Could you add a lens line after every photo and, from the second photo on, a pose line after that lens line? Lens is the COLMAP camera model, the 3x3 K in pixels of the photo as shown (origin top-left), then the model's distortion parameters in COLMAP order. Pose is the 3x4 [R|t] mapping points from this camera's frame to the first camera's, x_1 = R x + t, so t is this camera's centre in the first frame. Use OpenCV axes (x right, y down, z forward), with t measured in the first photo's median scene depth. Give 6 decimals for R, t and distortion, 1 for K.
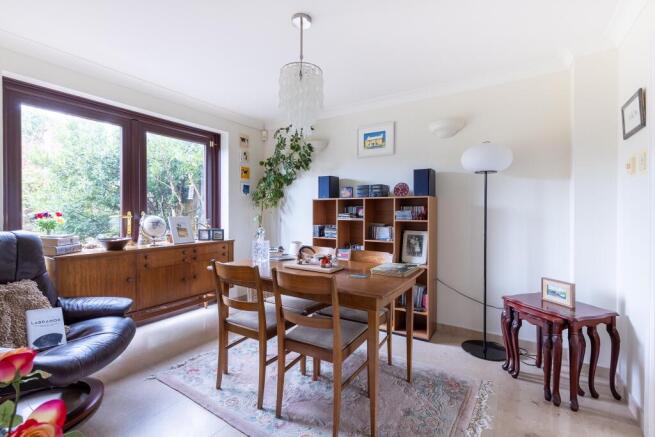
lens RADIAL K [[301.2, 0, 325.1], [0, 301.2, 213.7], [0, 0, 1]] dist [-0.000754, -0.000357]
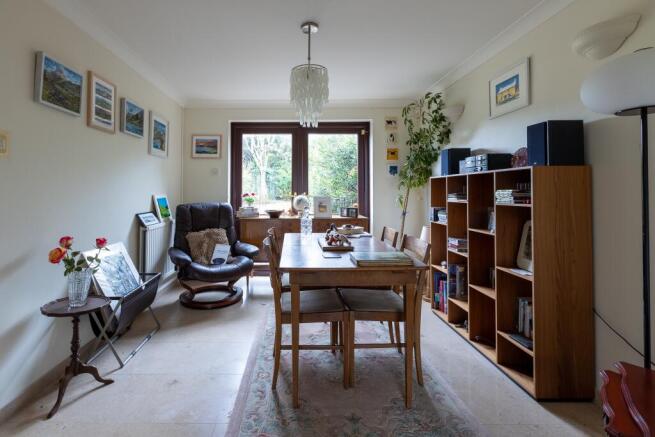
lens RADIAL K [[303.2, 0, 287.7], [0, 303.2, 185.3], [0, 0, 1]] dist [0.000059, -0.000099]
pose [[0.530404, -0.023446, -0.847421, 0.573160], [-0.001948, 0.999581, -0.028874, 0.000757], [0.847743, 0.016966, 0.530136, 0.214892]]
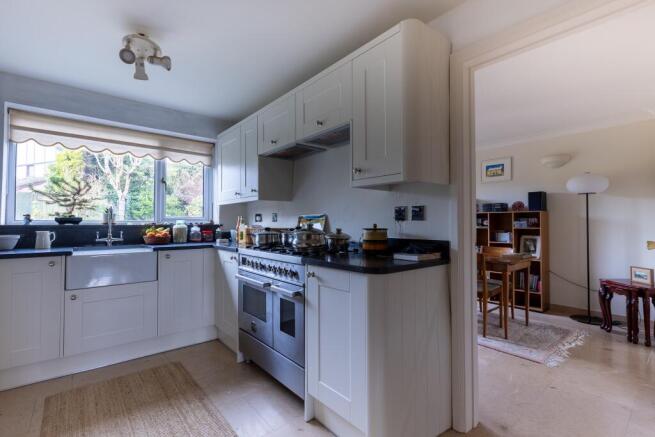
lens RADIAL K [[304.3, 0, 322.7], [0, 304.3, 217.8], [0, 0, 1]] dist [-0.000120, -0.000783]
pose [[0.952332, -0.007573, -0.304969, -0.192902], [-0.000774, 0.999629, -0.027239, 0.013661], [0.305062, 0.026177, 0.951973, -0.662530]]
